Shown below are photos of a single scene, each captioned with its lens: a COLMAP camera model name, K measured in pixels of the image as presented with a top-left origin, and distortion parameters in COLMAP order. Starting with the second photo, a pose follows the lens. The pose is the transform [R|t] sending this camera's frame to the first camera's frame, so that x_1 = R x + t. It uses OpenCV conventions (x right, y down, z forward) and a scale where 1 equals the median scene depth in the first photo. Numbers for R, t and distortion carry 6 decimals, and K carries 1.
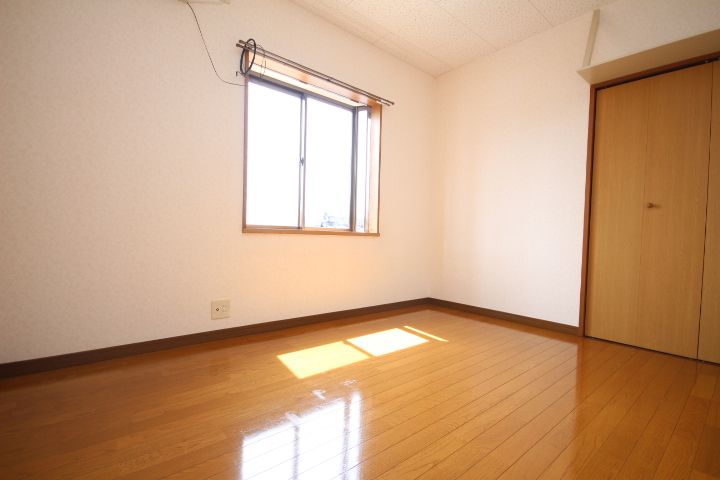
lens RADIAL K [[340.4, 0, 360.0], [0, 340.4, 240.0], [0, 0, 1]] dist [0.000800, -0.000076]
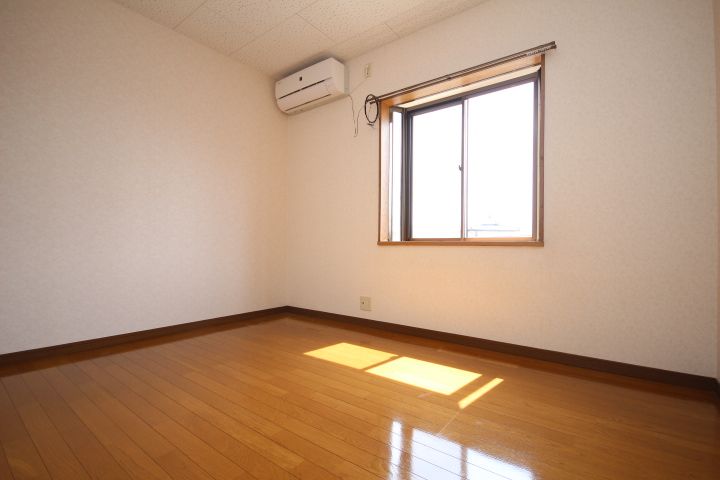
lens RADIAL K [[328.9, 0, 360.0], [0, 328.9, 240.0], [0, 0, 1]] dist [0.000306, -0.000158]
pose [[0.209252, -0.049214, -0.976623, 0.710997], [-0.016250, 0.998420, -0.053794, 0.021901], [0.977727, 0.027126, 0.208122, 0.588917]]
